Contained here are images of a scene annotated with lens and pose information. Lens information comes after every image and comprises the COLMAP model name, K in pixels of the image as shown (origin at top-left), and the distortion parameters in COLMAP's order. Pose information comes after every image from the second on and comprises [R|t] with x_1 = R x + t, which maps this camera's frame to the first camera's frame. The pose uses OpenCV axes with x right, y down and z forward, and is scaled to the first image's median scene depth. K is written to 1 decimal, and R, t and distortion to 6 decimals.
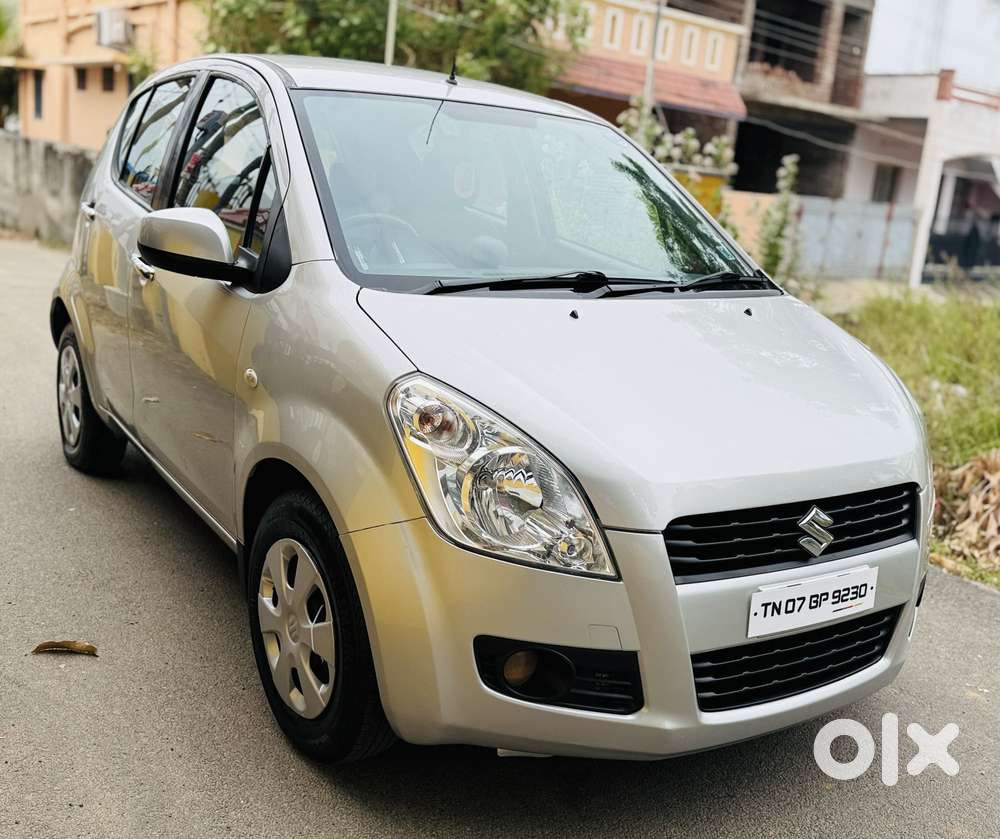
lens RADIAL K [[940.1, 0, 500.0], [0, 940.1, 419.5], [0, 0, 1]] dist [0.116615, -0.211951]
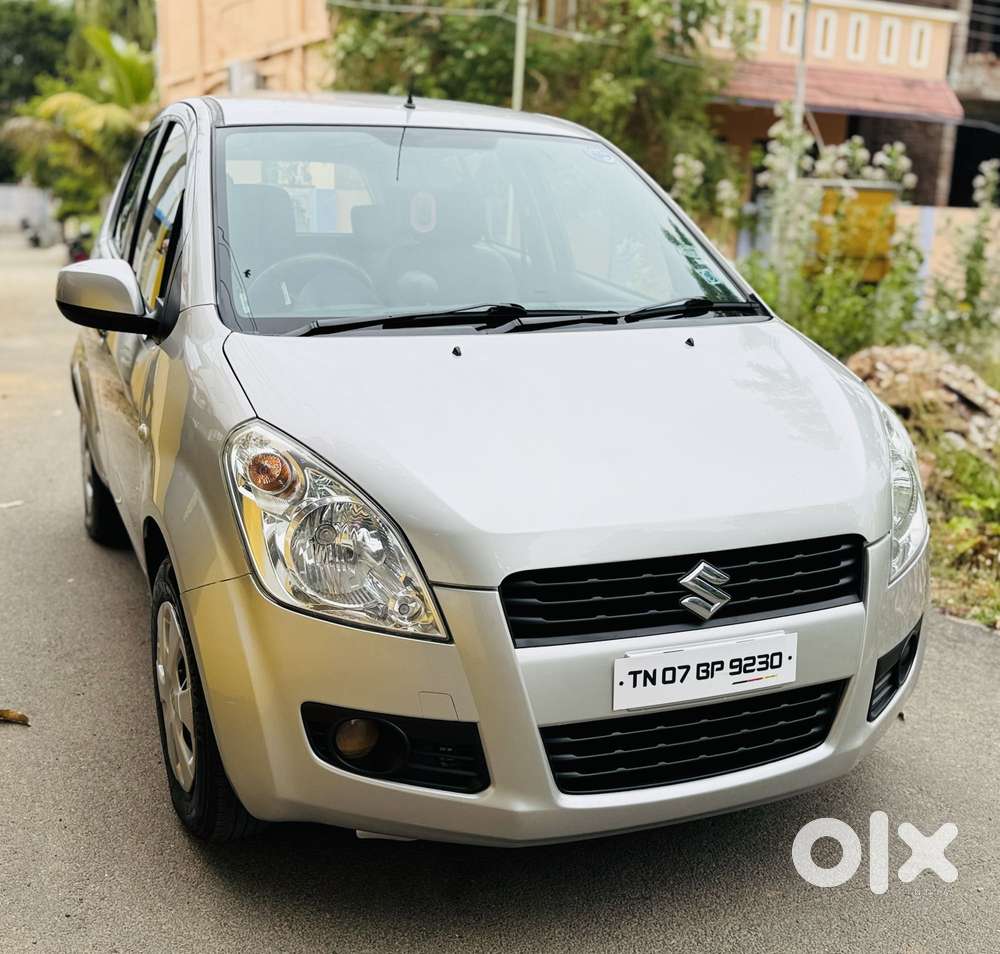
lens RADIAL K [[1056.0, 0, 477.0], [0, 1056.0, 489.6], [0, 0, 1]] dist [0.117701, -0.203678]
pose [[0.982222, -0.019521, -0.186706, 0.258642], [0.019230, 0.999809, -0.003371, 0.021698], [0.186736, -0.000279, 0.982410, 0.012356]]
